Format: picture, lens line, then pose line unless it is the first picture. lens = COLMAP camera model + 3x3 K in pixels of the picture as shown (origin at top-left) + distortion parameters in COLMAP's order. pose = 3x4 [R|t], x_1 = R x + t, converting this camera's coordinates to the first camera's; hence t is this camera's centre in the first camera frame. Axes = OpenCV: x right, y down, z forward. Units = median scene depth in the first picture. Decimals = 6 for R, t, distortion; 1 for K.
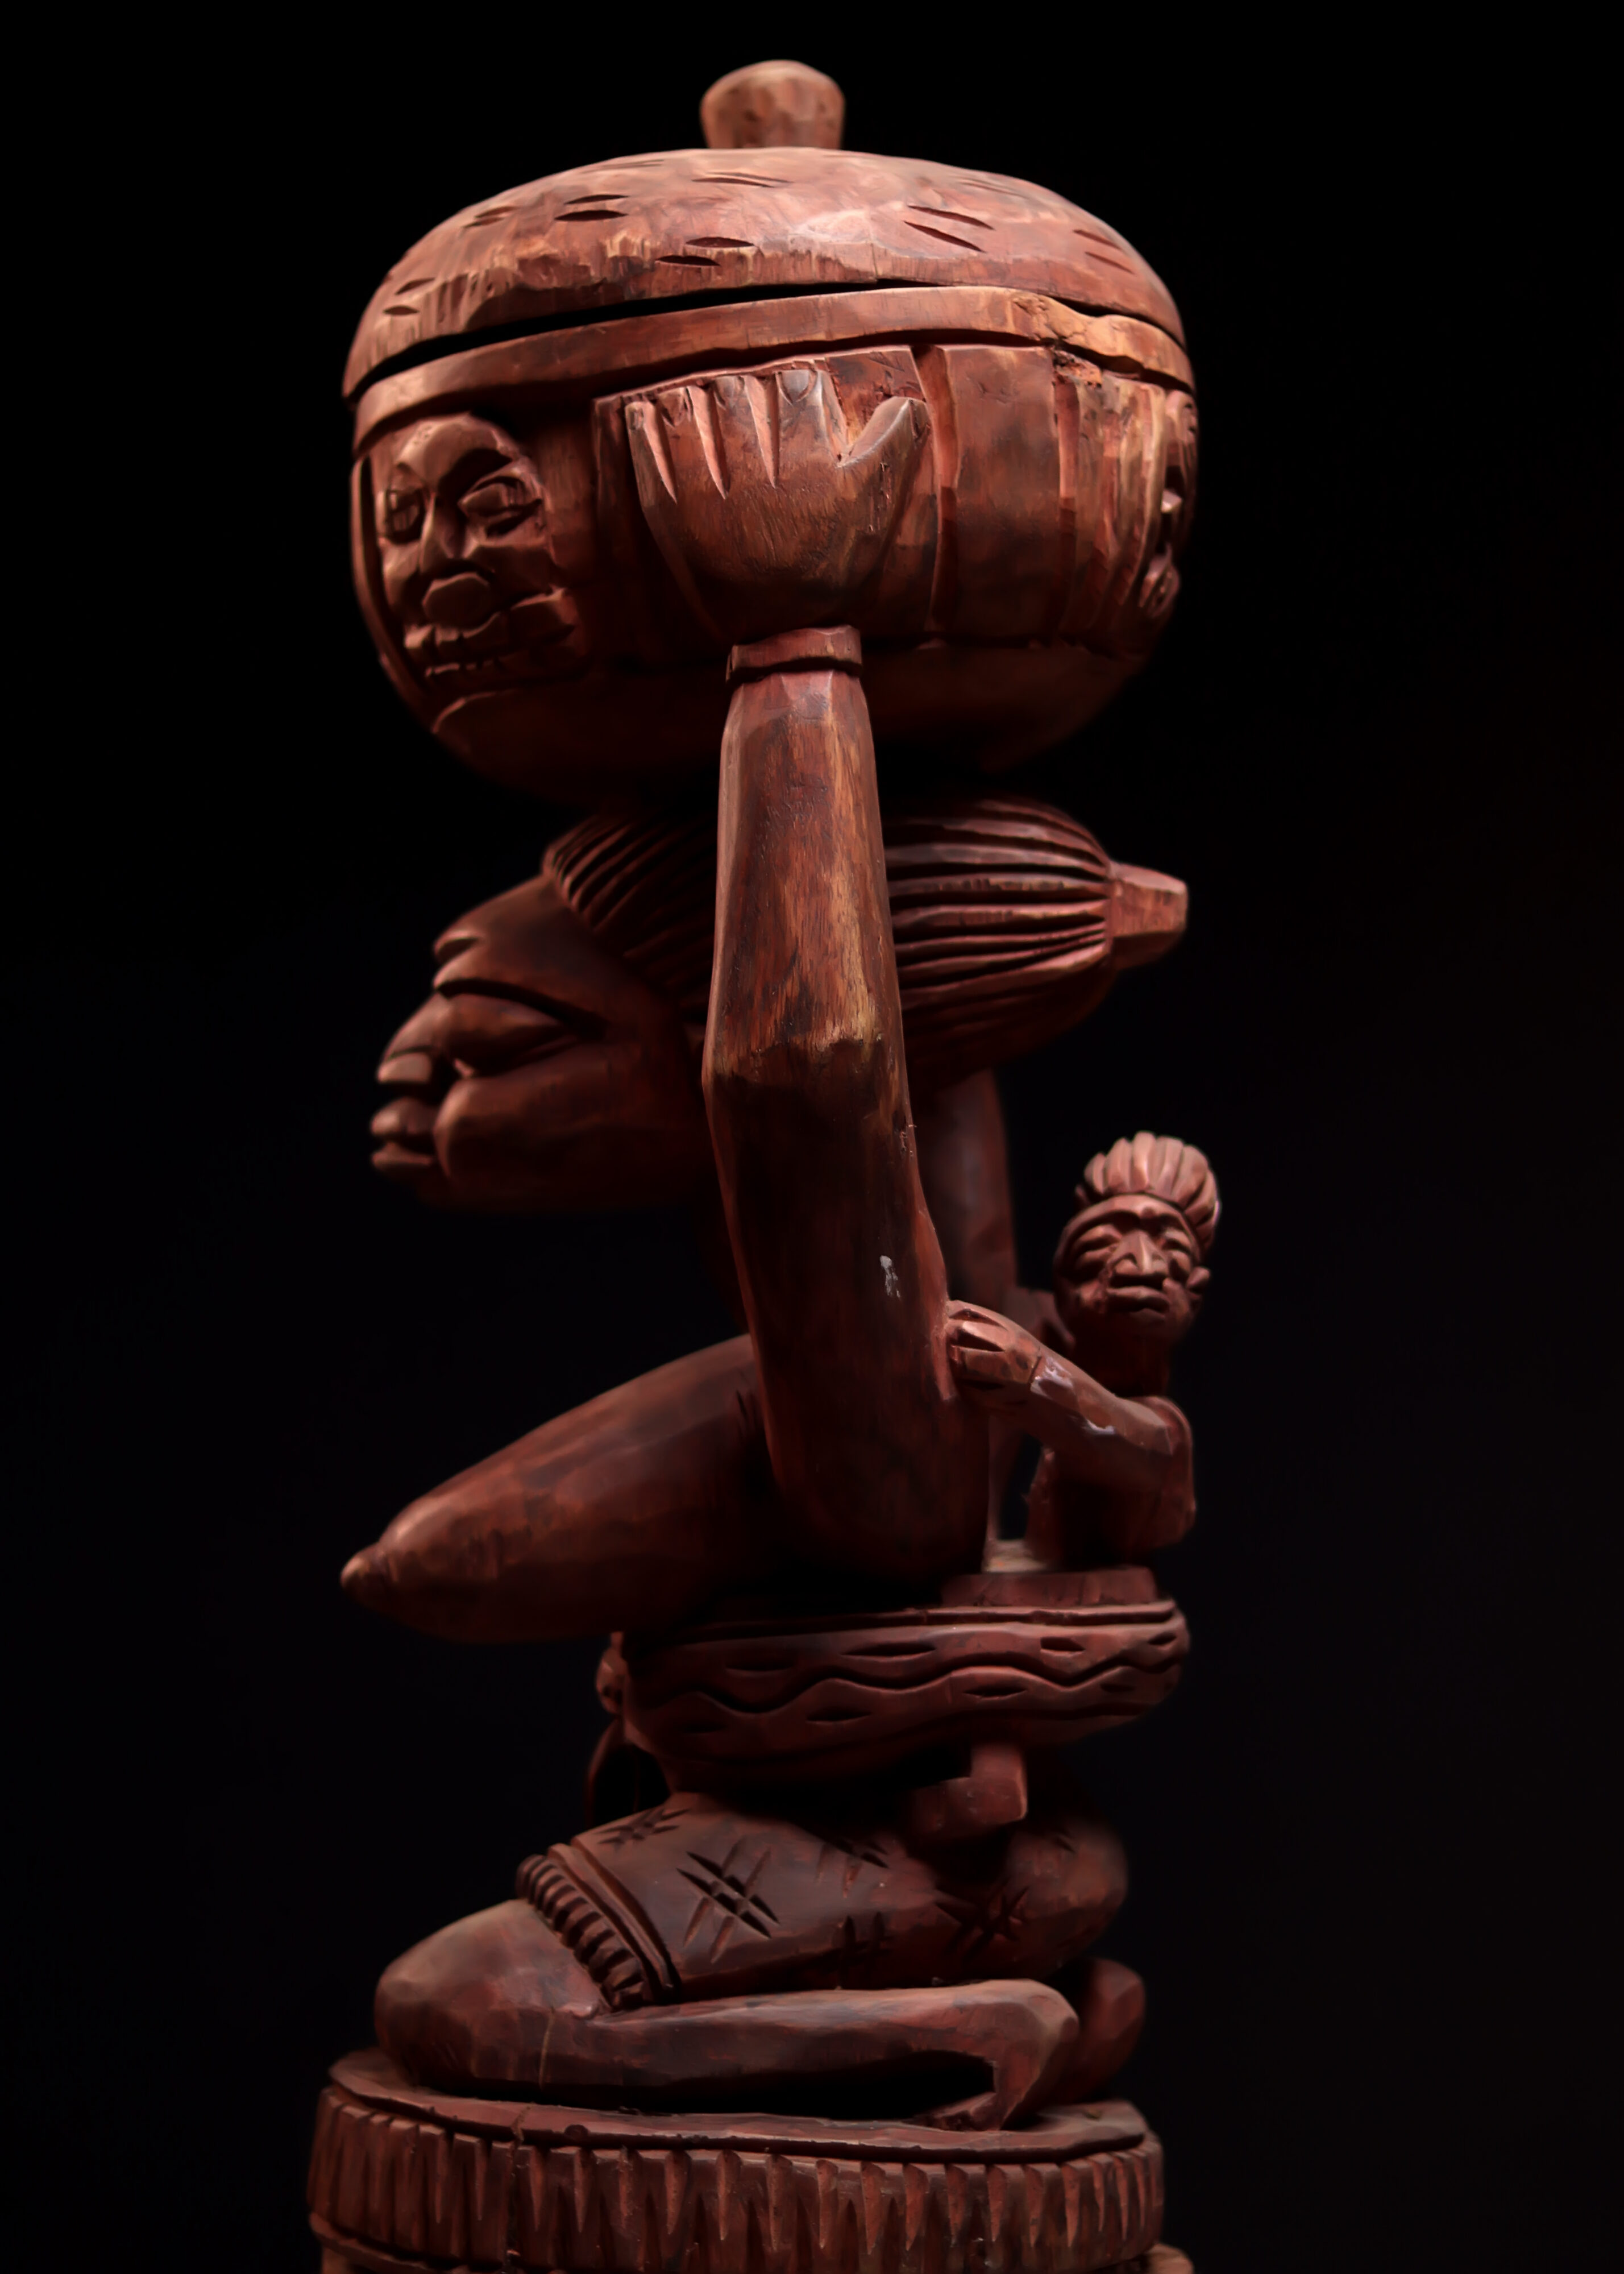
lens RADIAL K [[5791.0, 0, 812.0], [0, 5791.0, 1137.0], [0, 0, 1]] dist [-0.144726, -0.145010]
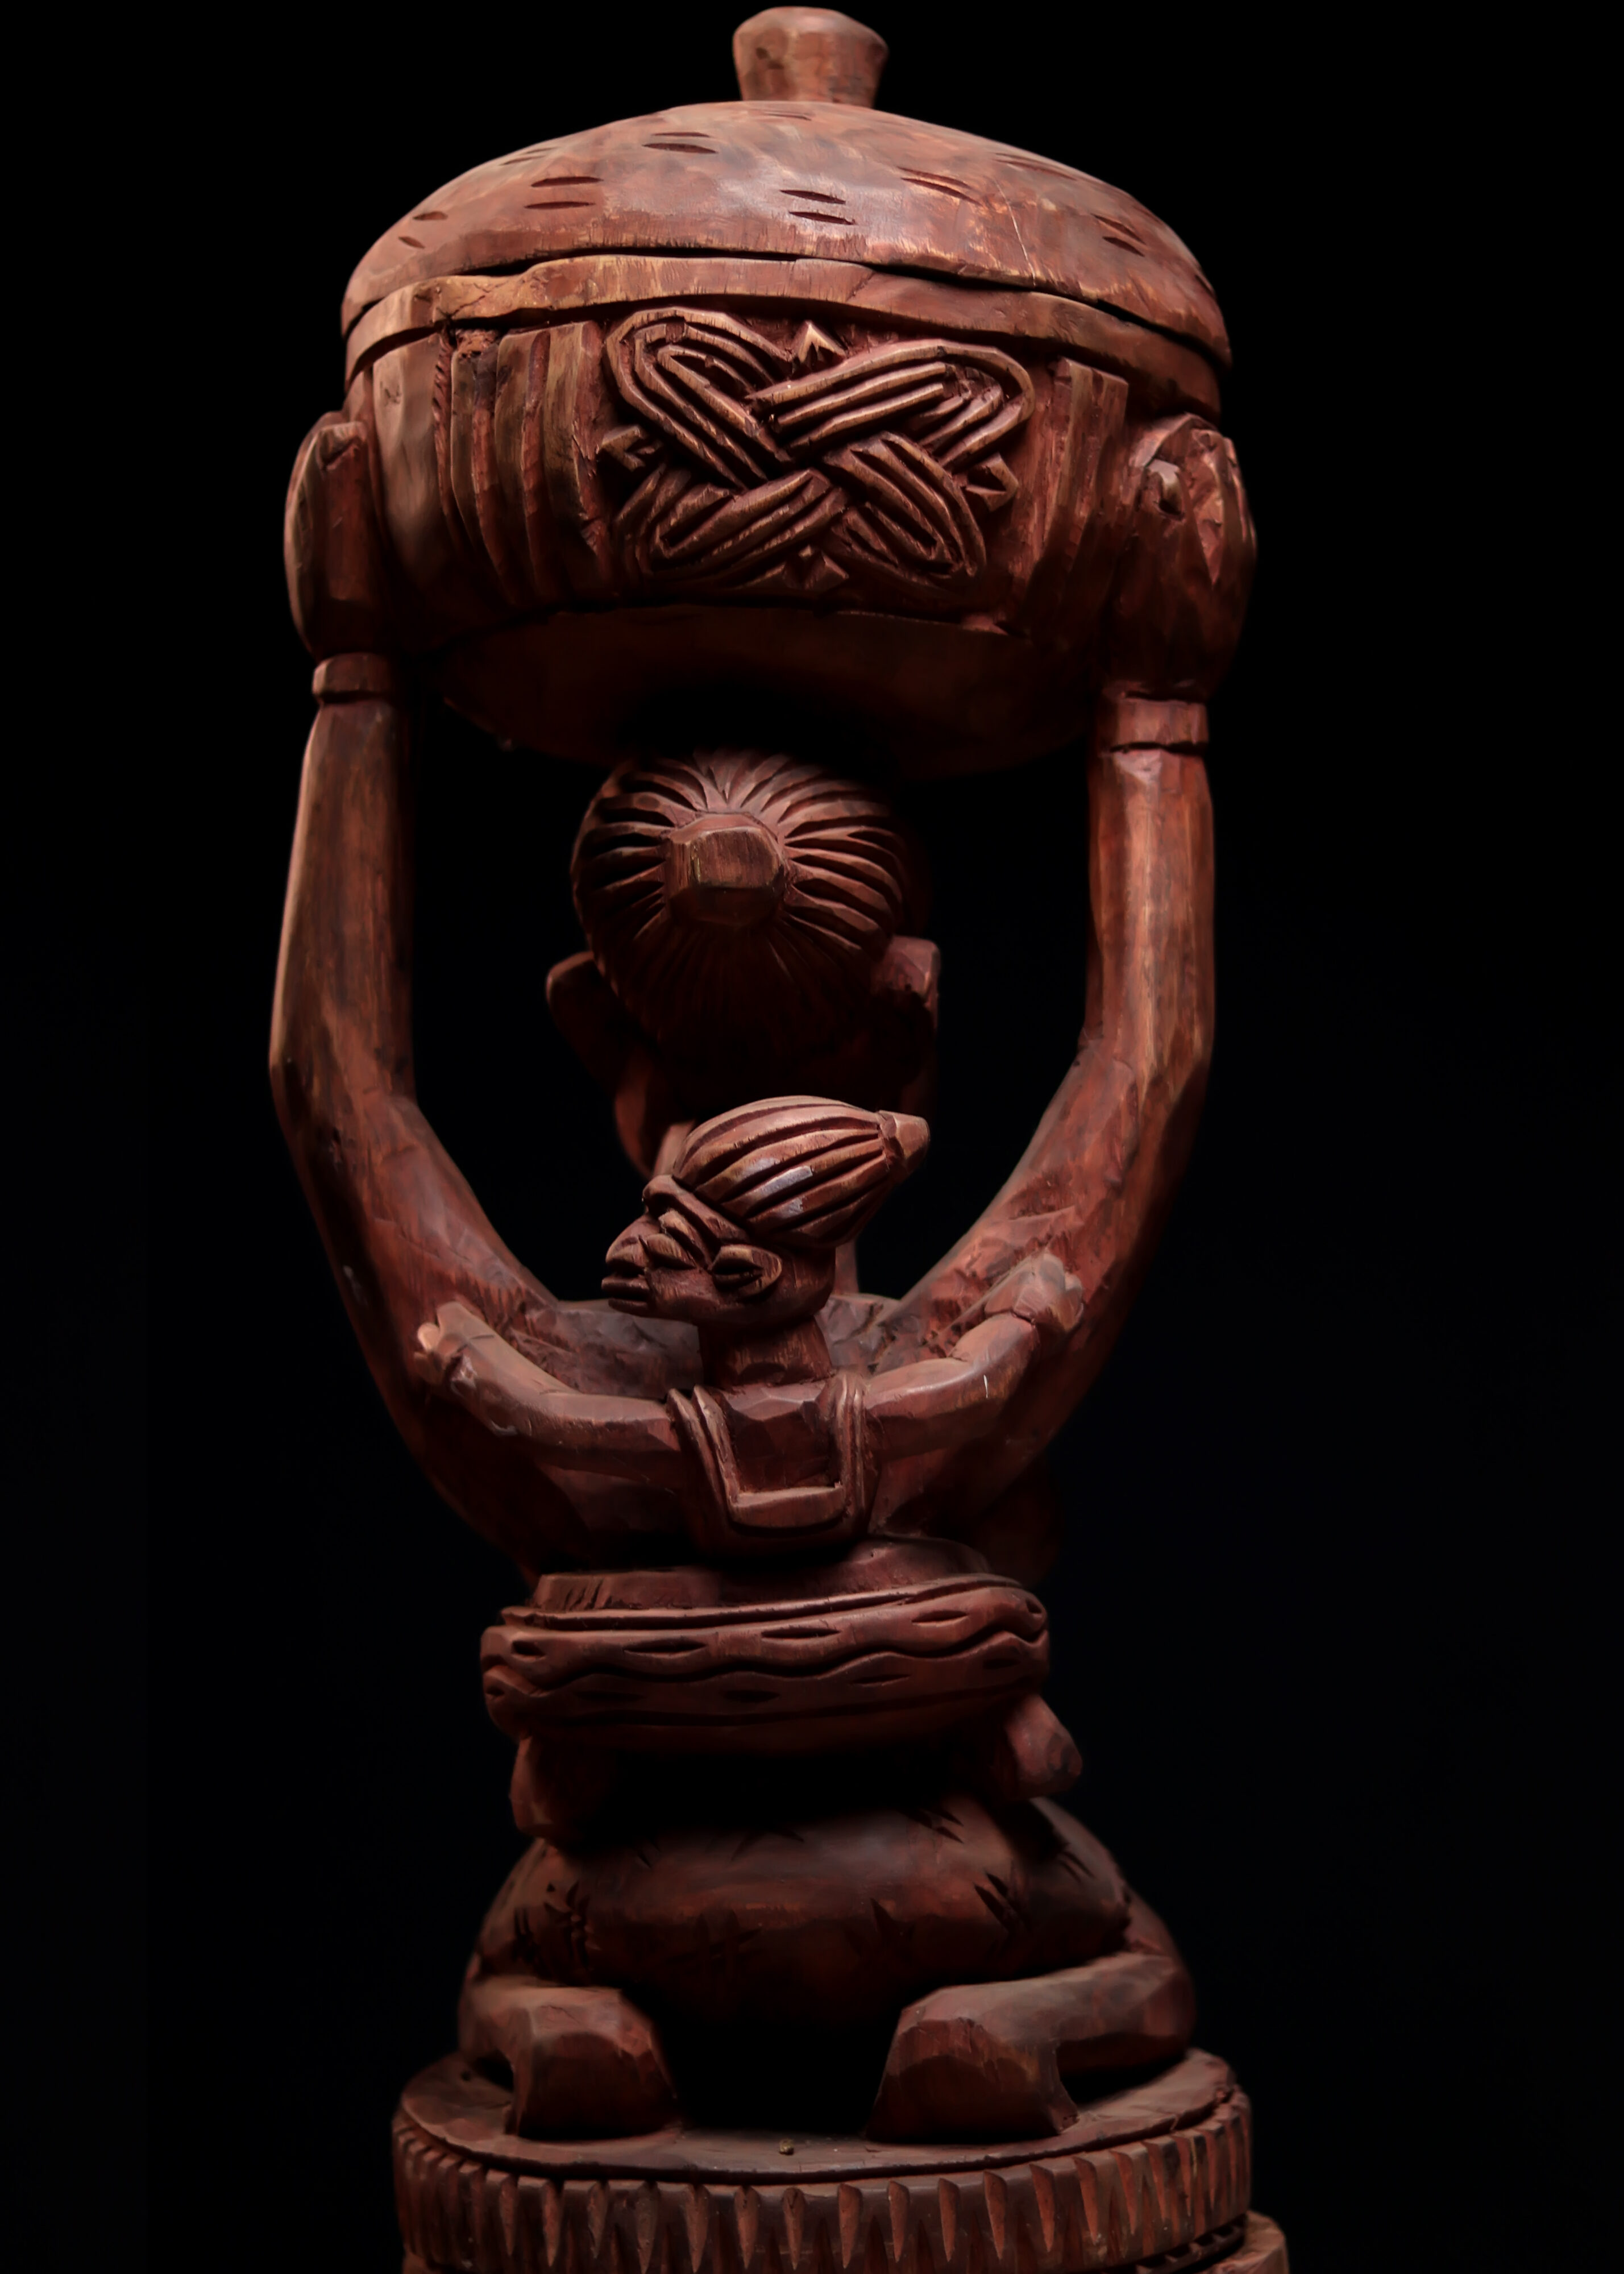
lens RADIAL K [[5791.0, 0, 812.0], [0, 5791.0, 1137.0], [0, 0, 1]] dist [-0.144726, -0.145010]
pose [[0.129143, -0.043846, -0.990656, 1.011003], [0.092244, 0.995221, -0.032023, 0.037090], [0.987326, -0.087247, 0.132571, 0.916112]]
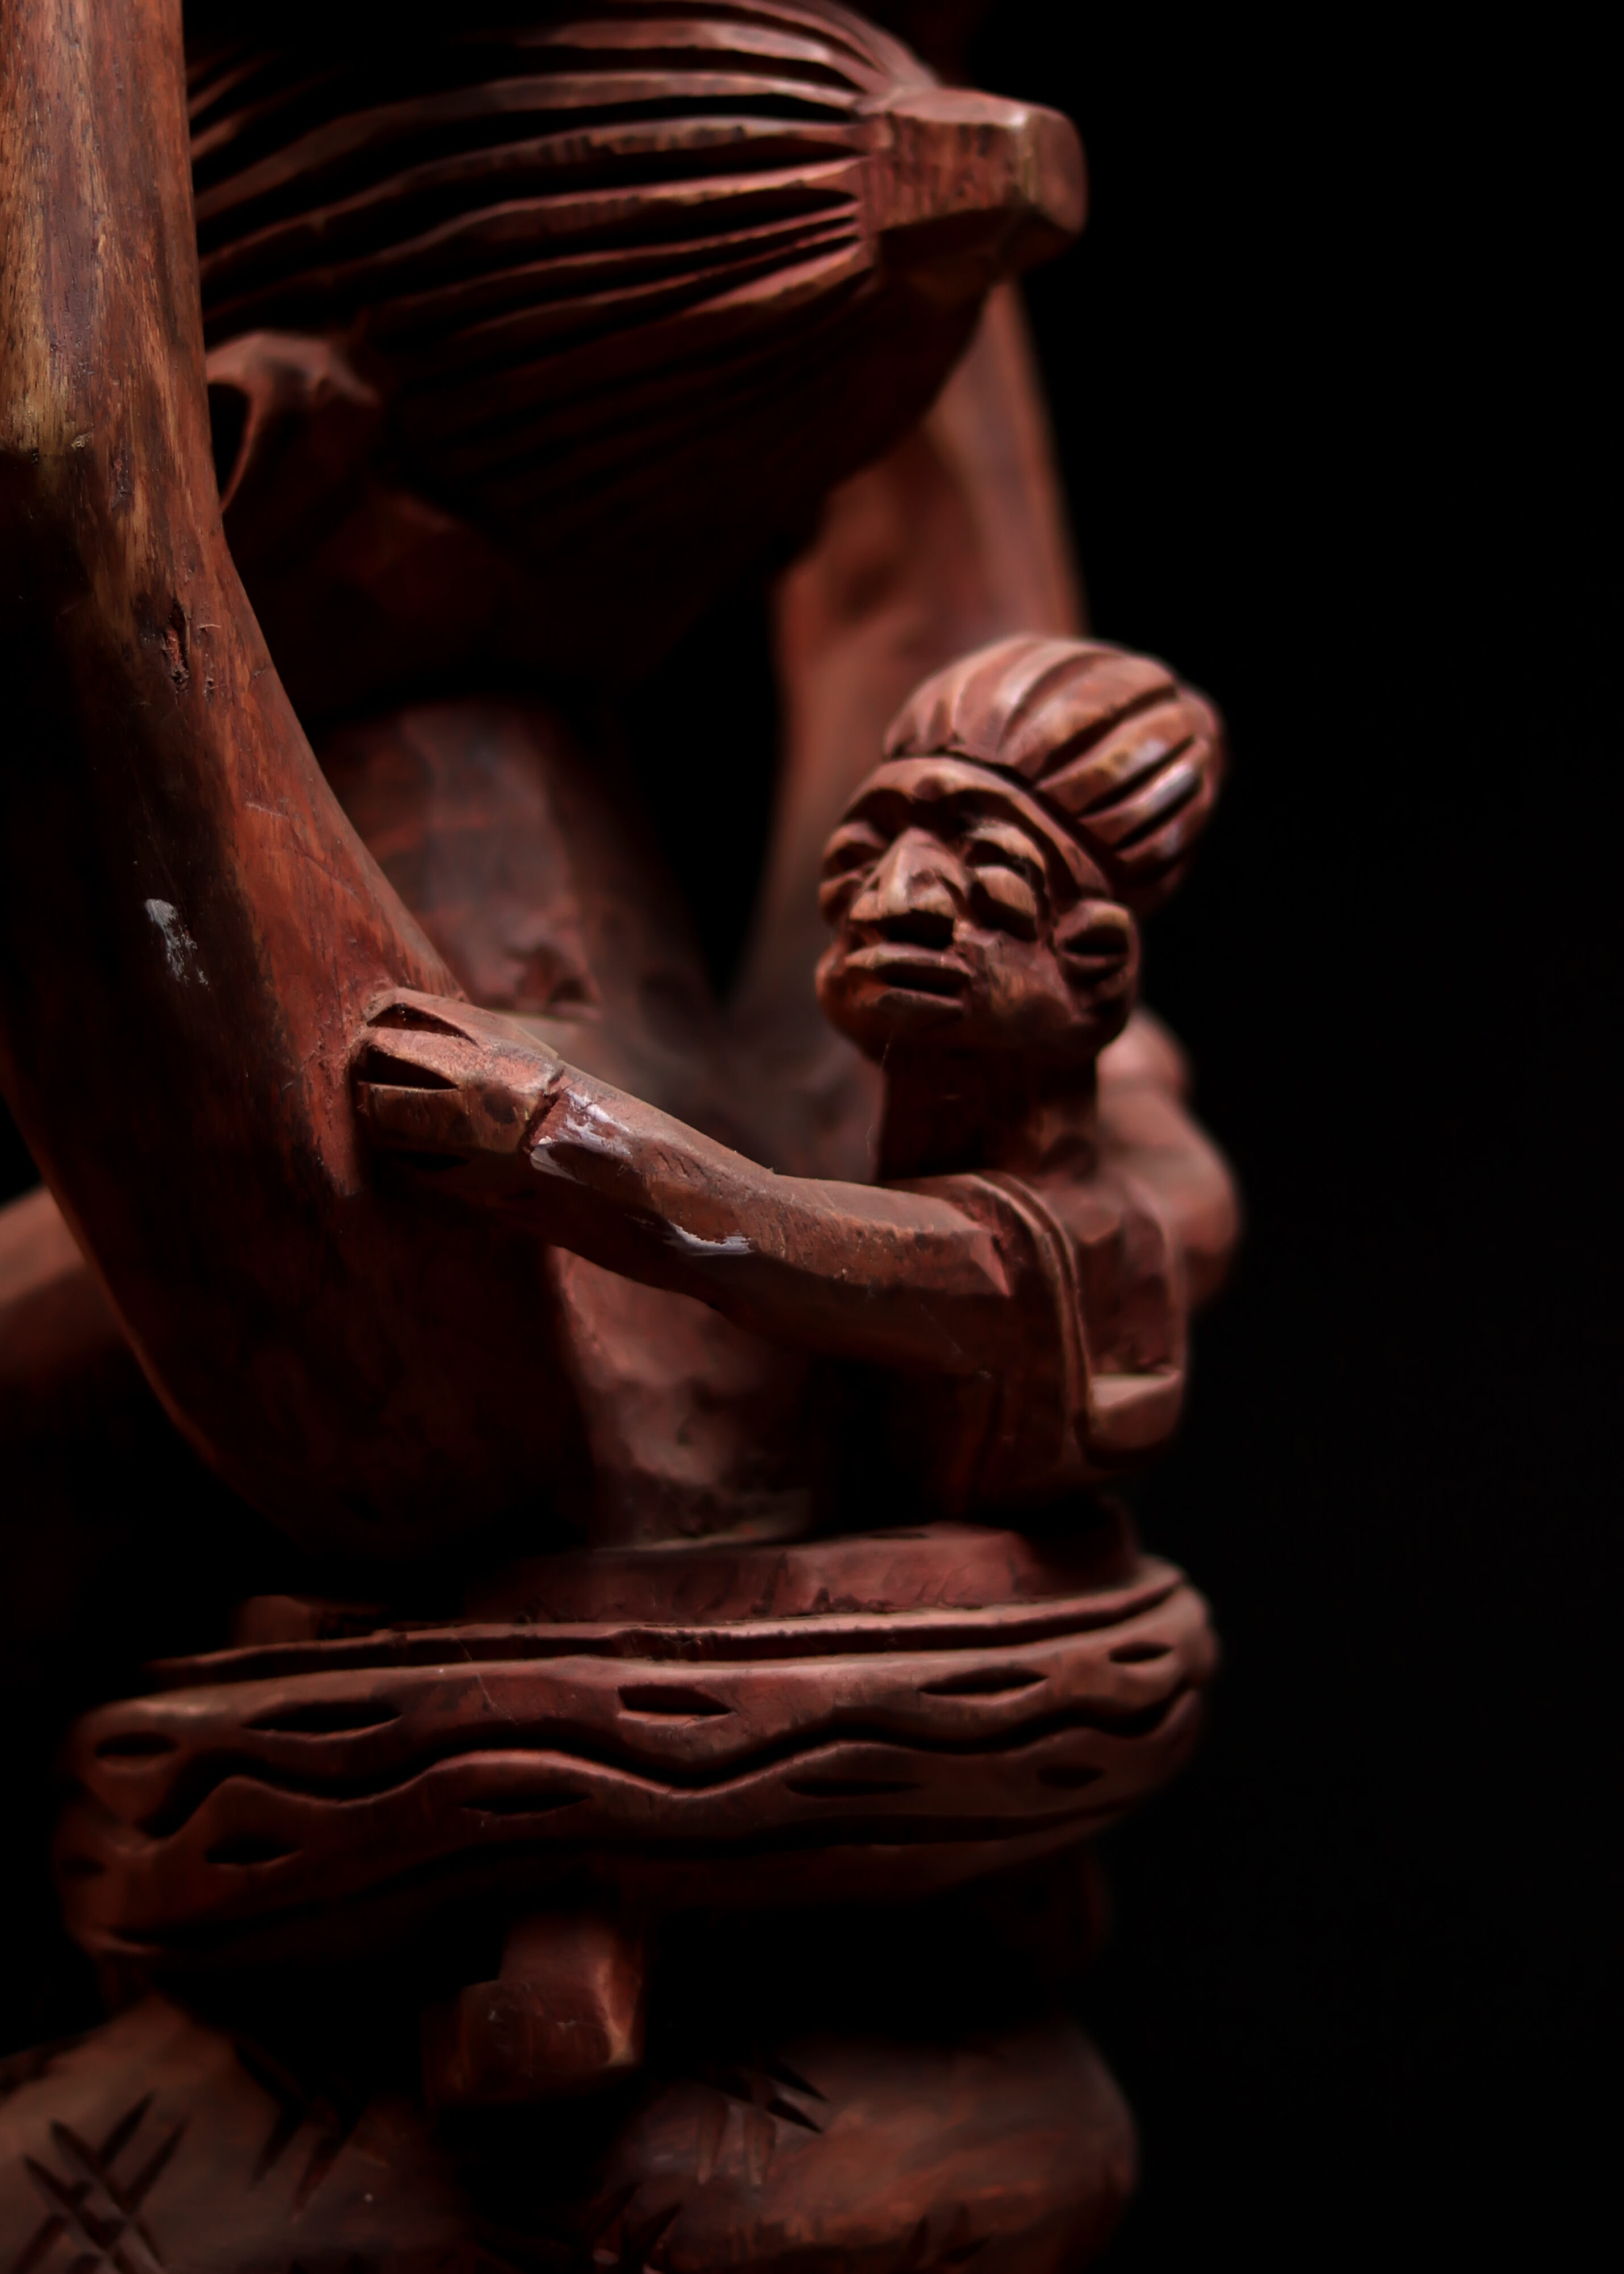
lens RADIAL K [[6399.8, 0, 812.0], [0, 6399.8, 1137.0], [0, 0, 1]] dist [-0.147744, -1.072263]
pose [[0.907607, -0.053483, -0.416400, 0.271678], [0.057220, 0.998355, -0.003512, 0.043683], [0.415903, -0.020639, 0.909175, 0.523649]]
